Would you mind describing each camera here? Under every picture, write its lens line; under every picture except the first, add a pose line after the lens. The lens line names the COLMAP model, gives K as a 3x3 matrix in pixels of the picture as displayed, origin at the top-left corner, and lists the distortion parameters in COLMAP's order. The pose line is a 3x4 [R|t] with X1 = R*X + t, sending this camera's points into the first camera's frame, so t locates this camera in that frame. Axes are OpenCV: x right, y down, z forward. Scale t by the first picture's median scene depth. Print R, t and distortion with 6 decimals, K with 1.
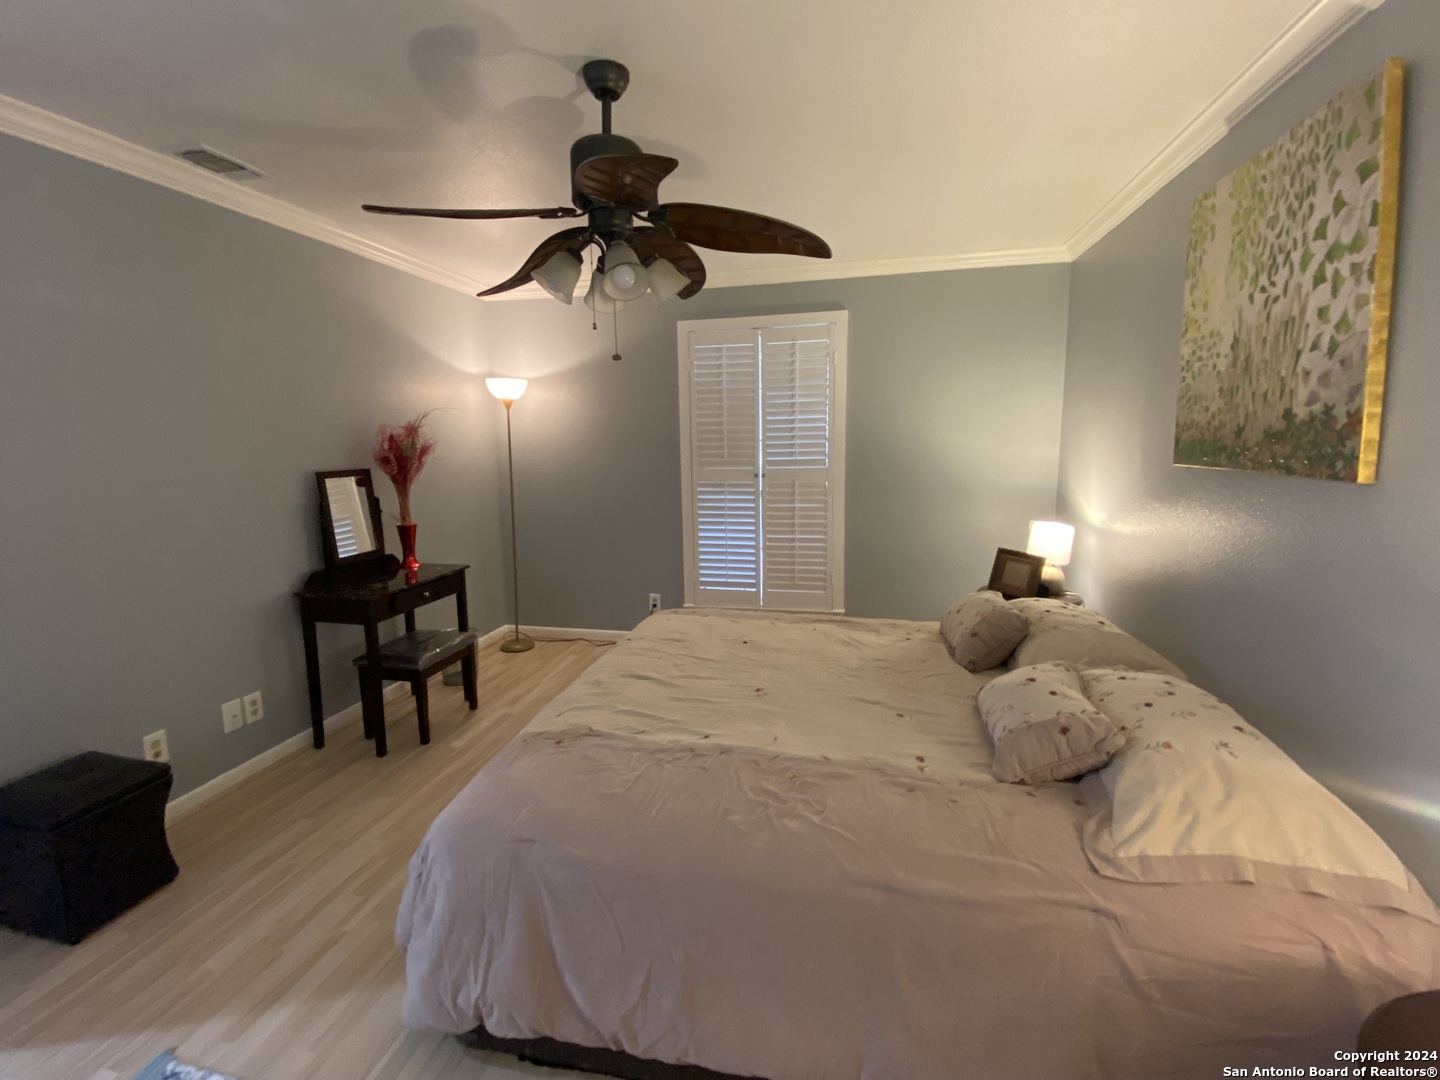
lens RADIAL K [[628.8, 0, 715.4], [0, 628.8, 534.2], [0, 0, 1]] dist [0.027998, -0.029420]
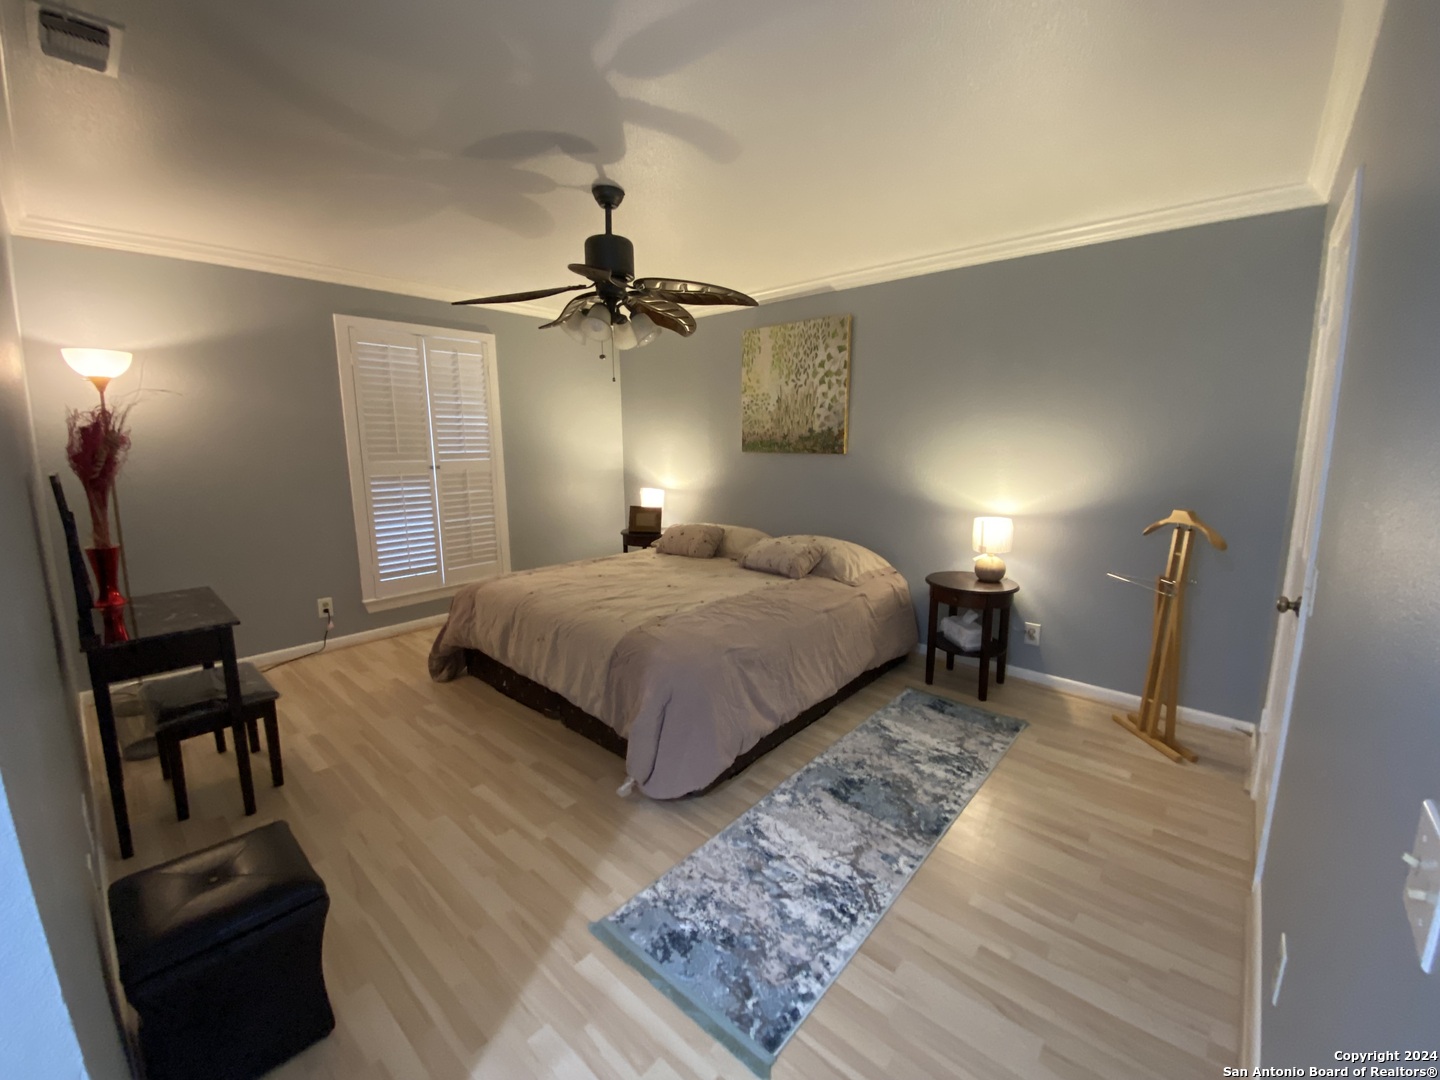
lens RADIAL K [[583.2, 0, 720.0], [0, 583.2, 540.0], [0, 0, 1]] dist [0.001386, -0.000084]
pose [[0.477339, -0.130147, 0.869028, -1.363515], [0.118950, 0.989438, 0.082844, 0.018284], [-0.870631, 0.063826, 0.487778, 0.142431]]
